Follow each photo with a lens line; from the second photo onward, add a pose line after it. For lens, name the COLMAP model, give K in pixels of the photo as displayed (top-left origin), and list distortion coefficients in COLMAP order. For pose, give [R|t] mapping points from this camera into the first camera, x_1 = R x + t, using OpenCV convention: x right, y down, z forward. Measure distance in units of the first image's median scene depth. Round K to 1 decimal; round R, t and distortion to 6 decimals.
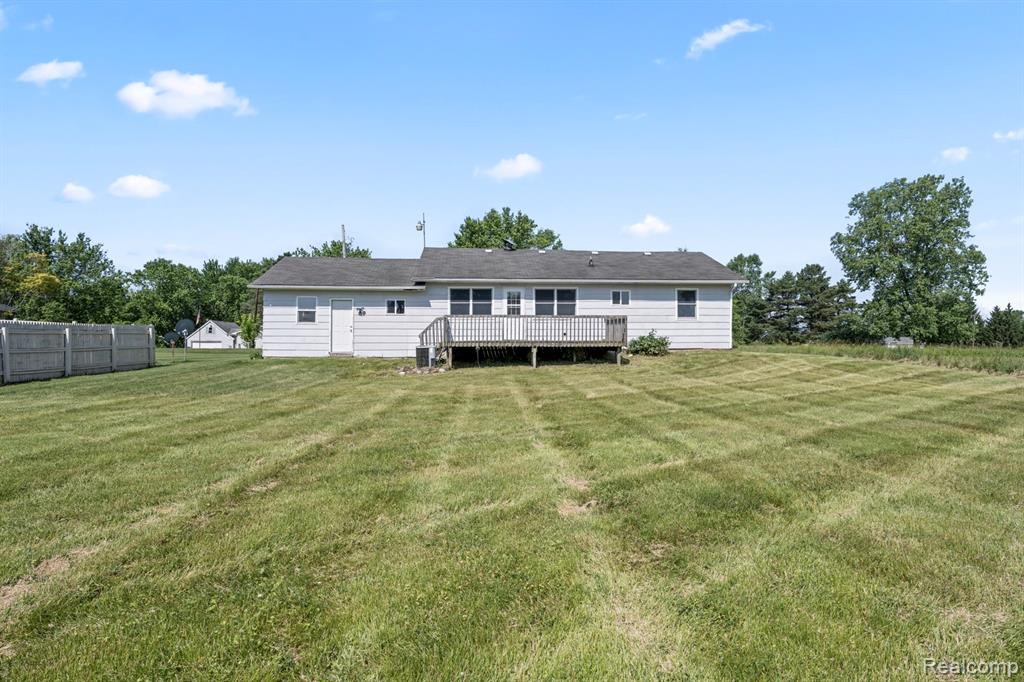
lens RADIAL K [[597.1, 0, 512.0], [0, 597.1, 341.0], [0, 0, 1]] dist [0.000818, 0.000580]
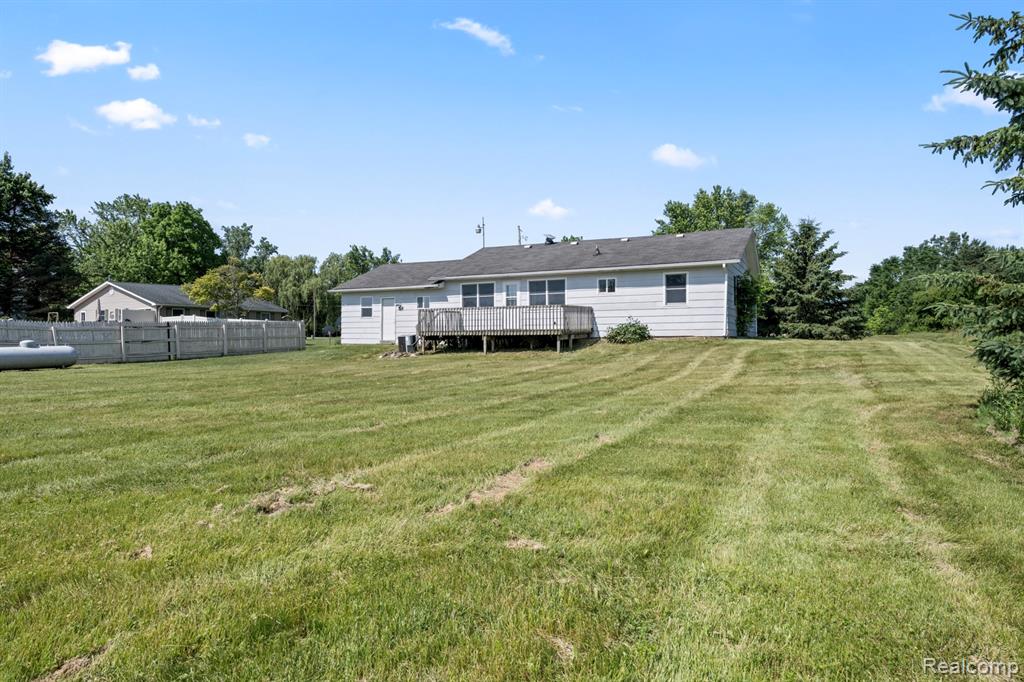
lens RADIAL K [[599.5, 0, 509.3], [0, 599.5, 326.5], [0, 0, 1]] dist [0.000474, 0.000096]
pose [[0.855404, -0.011886, -0.517824, 0.567076], [0.010740, 0.999929, -0.005210, -0.000649], [0.517849, -0.001105, 0.855471, 0.058336]]
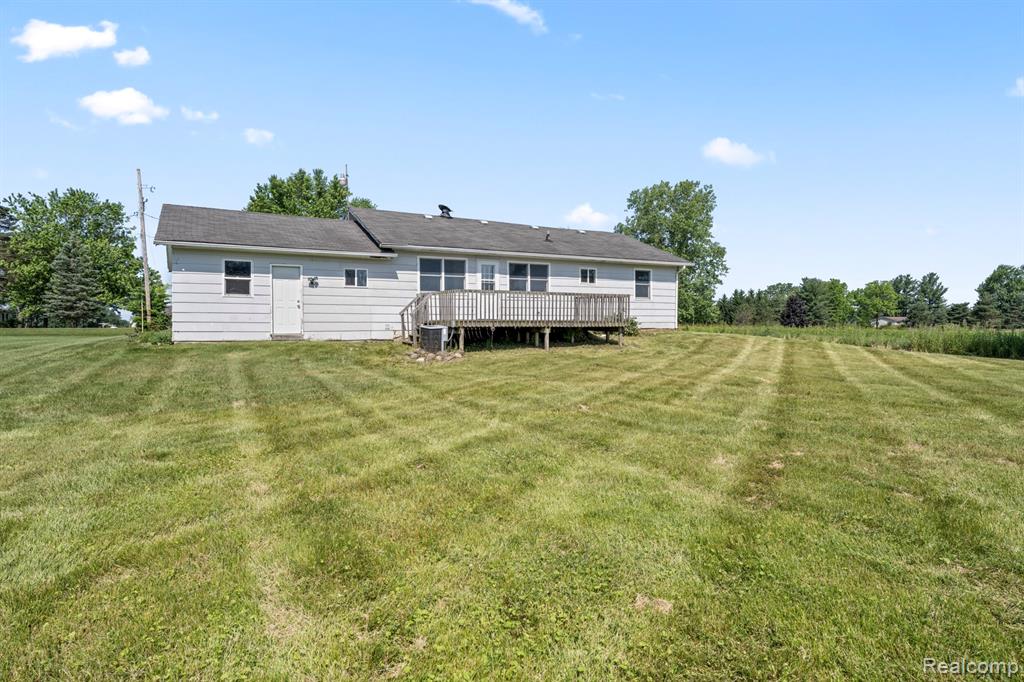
lens RADIAL K [[597.1, 0, 512.0], [0, 597.1, 341.0], [0, 0, 1]] dist [0.000818, 0.000580]
pose [[0.910415, -0.011007, 0.413550, -0.332428], [-0.003783, 0.999383, 0.034929, -0.000482], [-0.413679, -0.033364, 0.909811, 0.173561]]
